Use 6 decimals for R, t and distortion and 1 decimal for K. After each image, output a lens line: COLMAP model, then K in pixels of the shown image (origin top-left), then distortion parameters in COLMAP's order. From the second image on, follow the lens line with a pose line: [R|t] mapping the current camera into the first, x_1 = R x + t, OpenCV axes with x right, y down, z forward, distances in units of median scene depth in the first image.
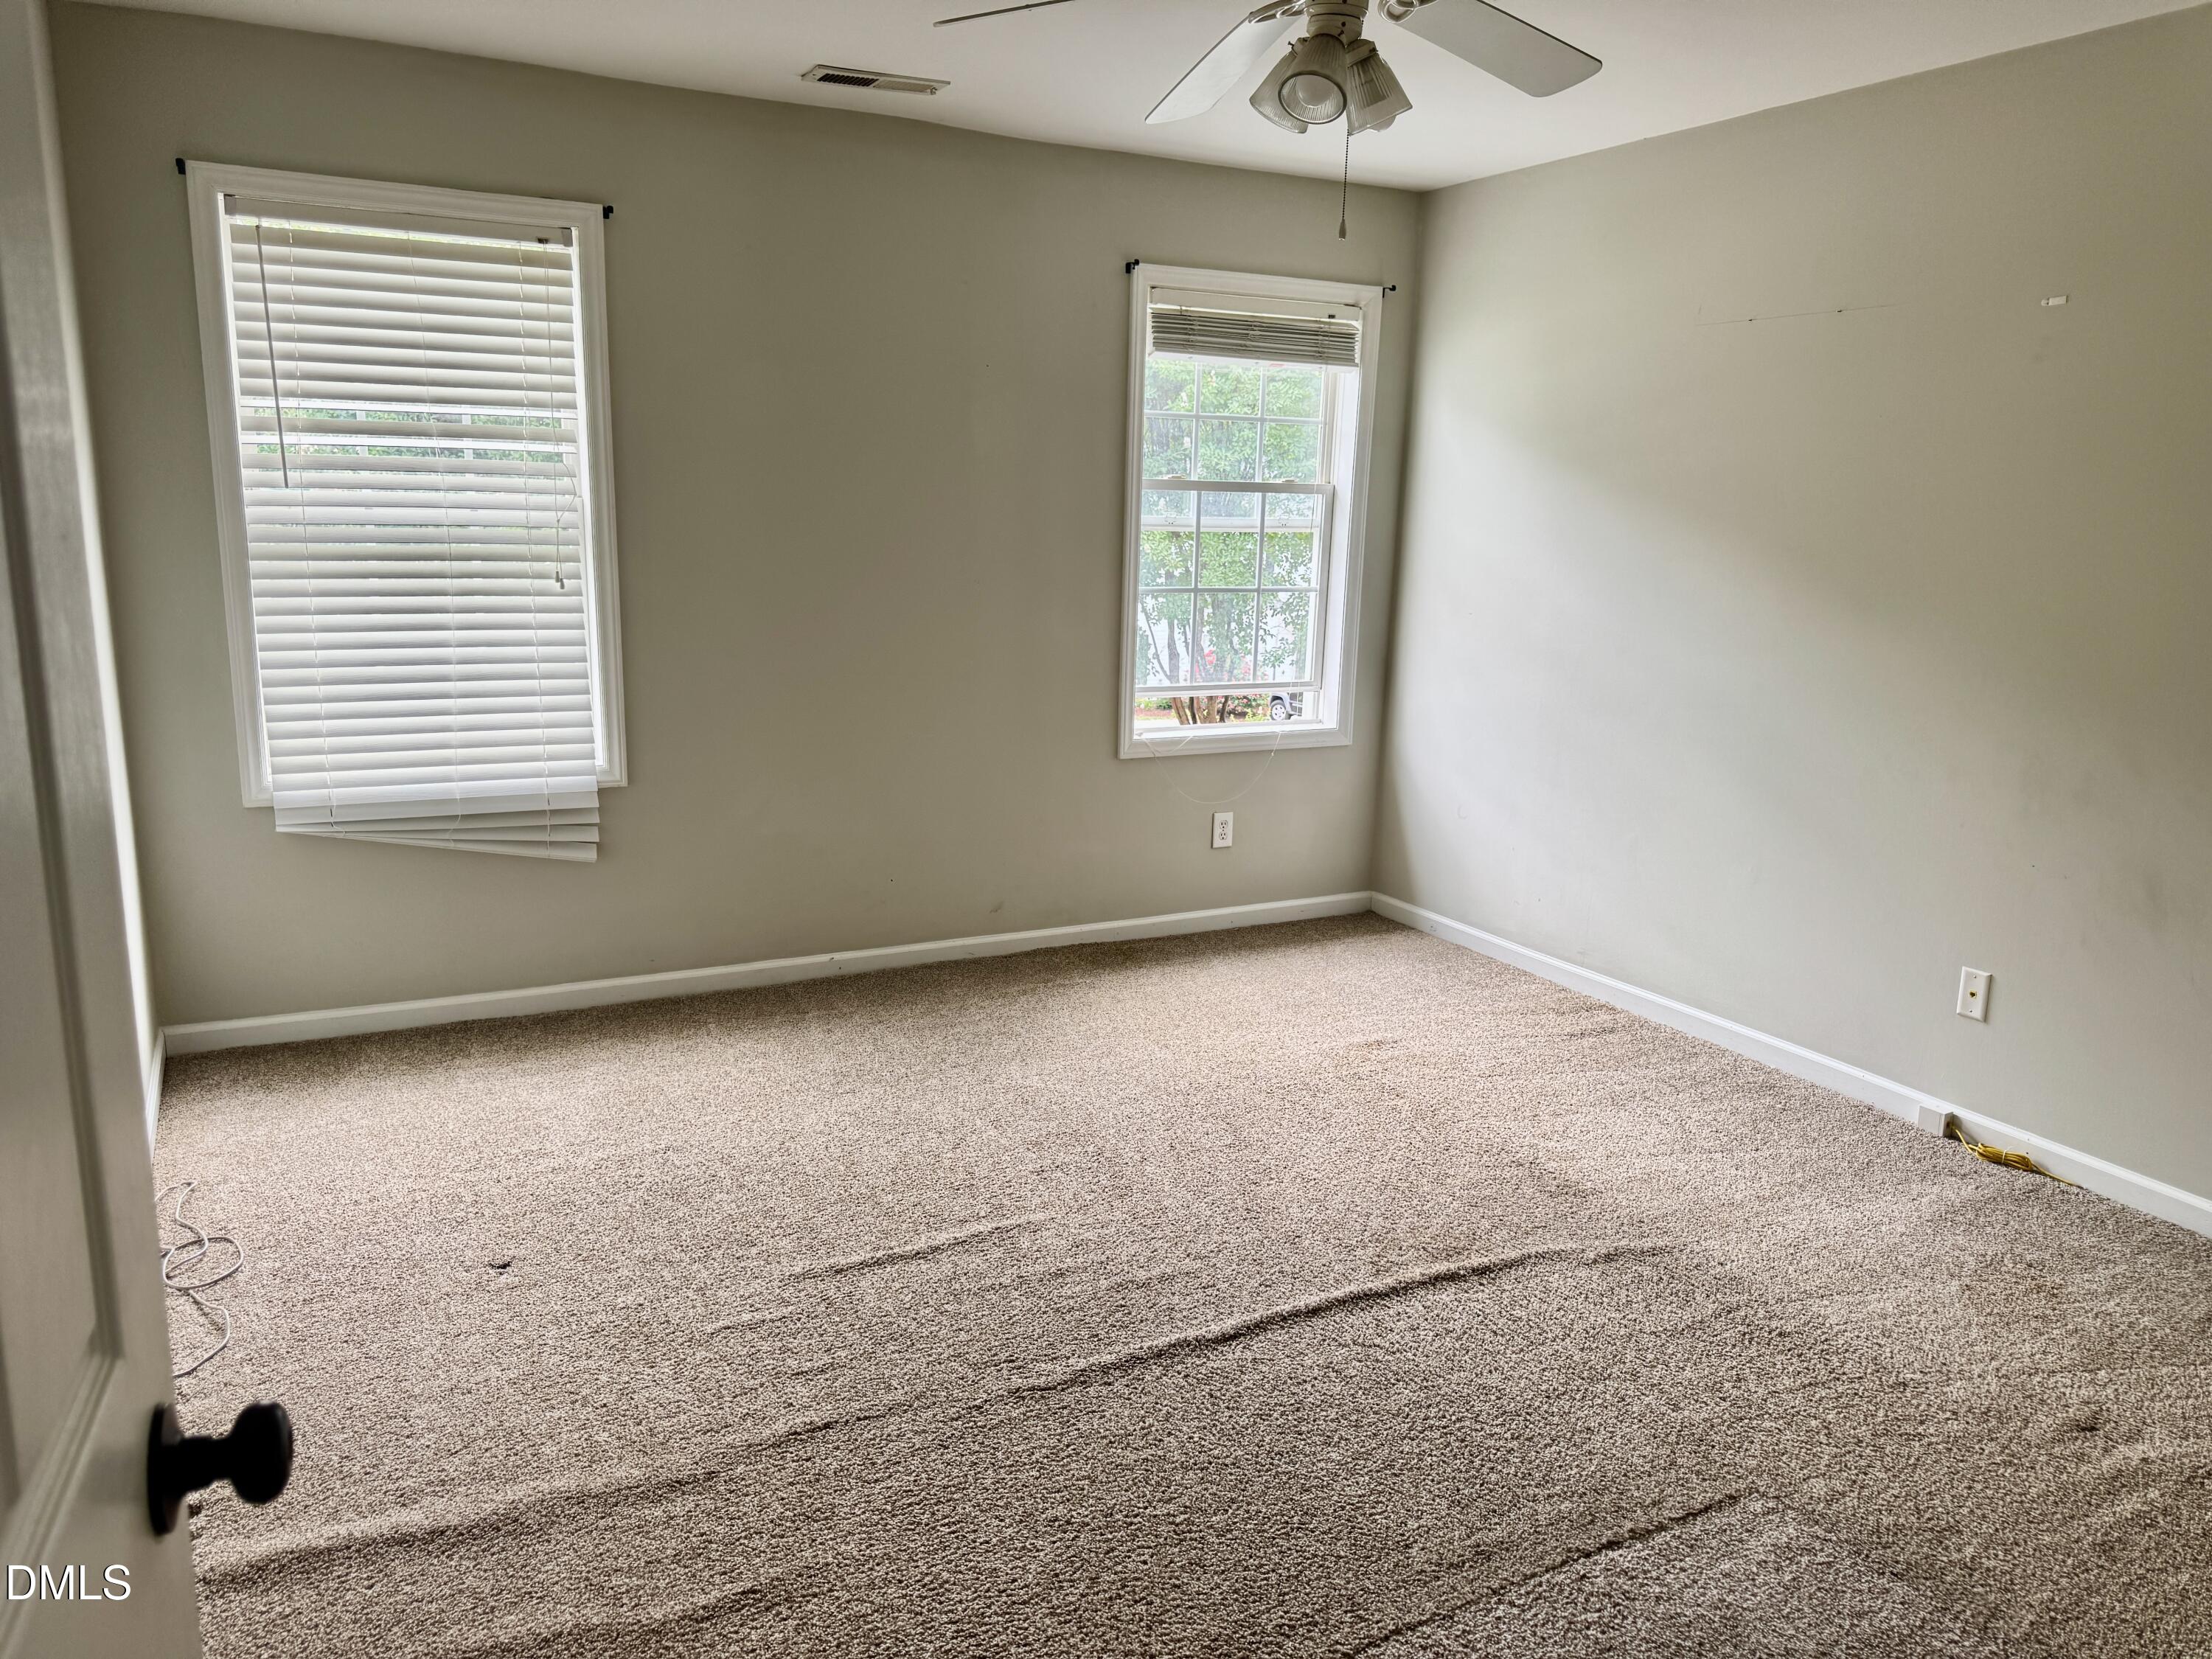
lens RADIAL K [[1556.3, 0, 1103.6], [0, 1556.3, 833.0], [0, 0, 1]] dist [0.169842, -0.324731]
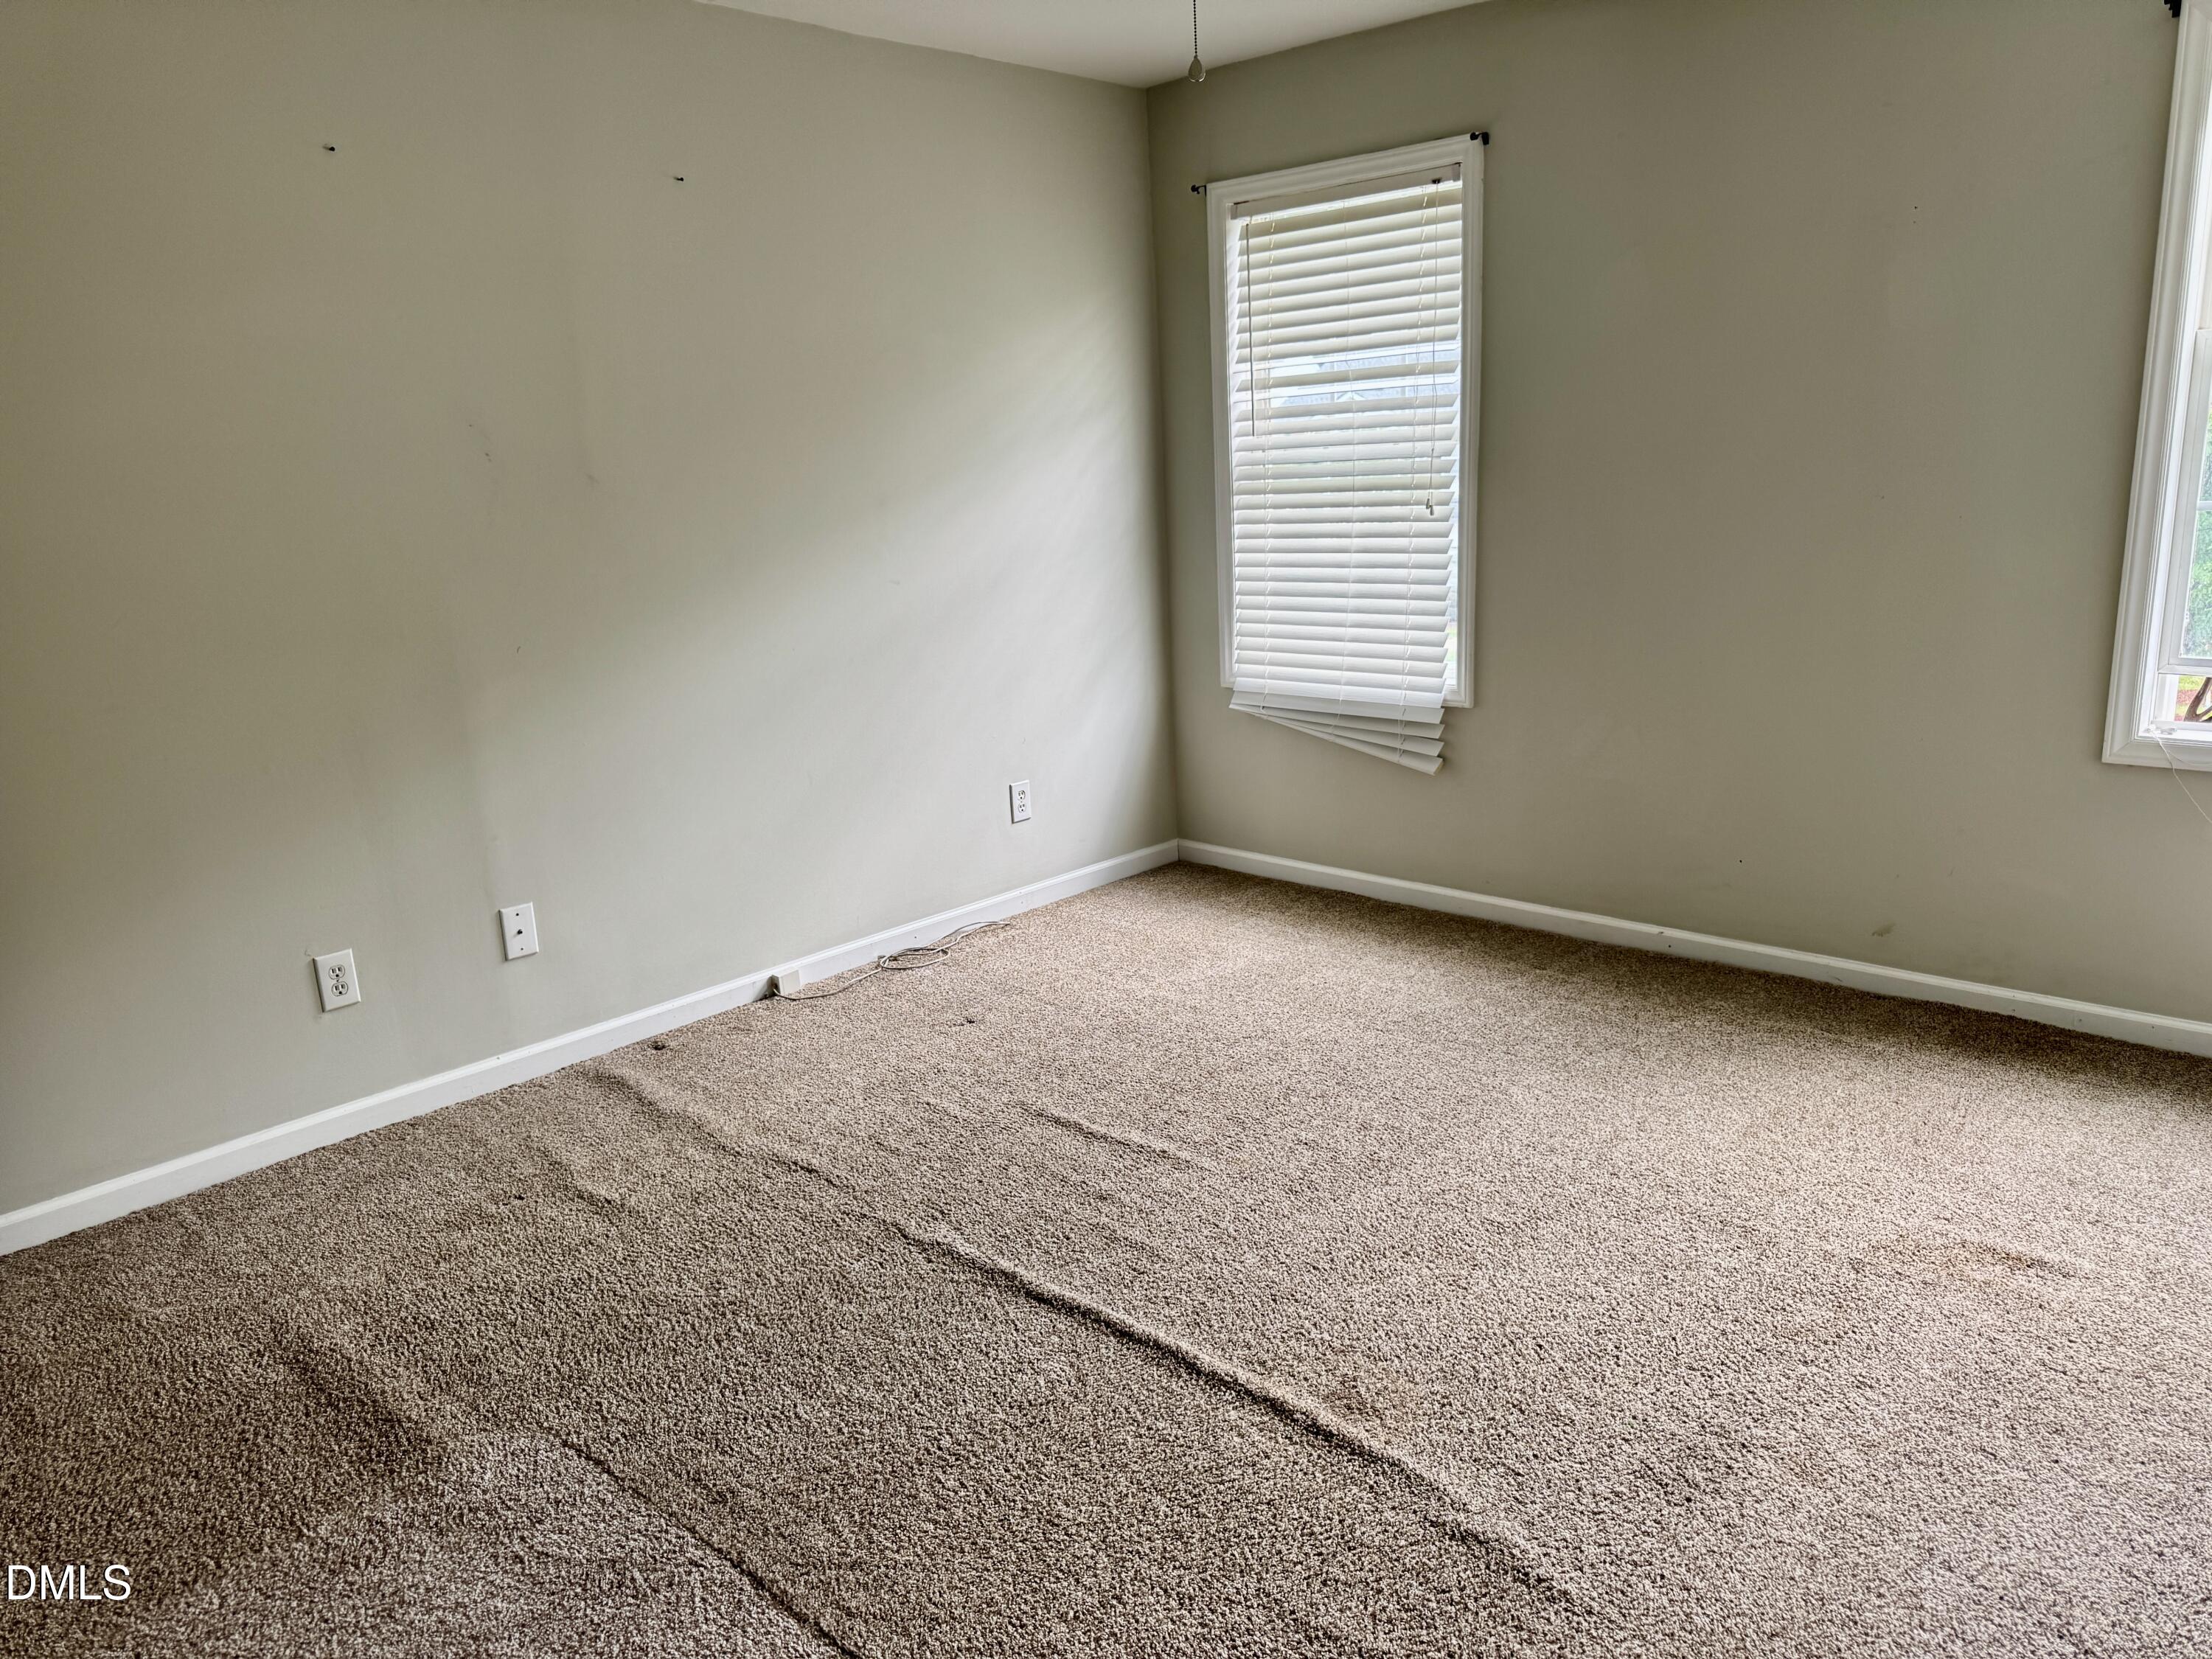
lens RADIAL K [[1556.3, 0, 1103.6], [0, 1556.3, 833.0], [0, 0, 1]] dist [0.169842, -0.324731]
pose [[0.312373, 0.184249, -0.931920, 0.636801], [-0.140082, 0.979220, 0.146646, -0.071073], [0.939574, 0.084737, 0.331692, 0.473295]]
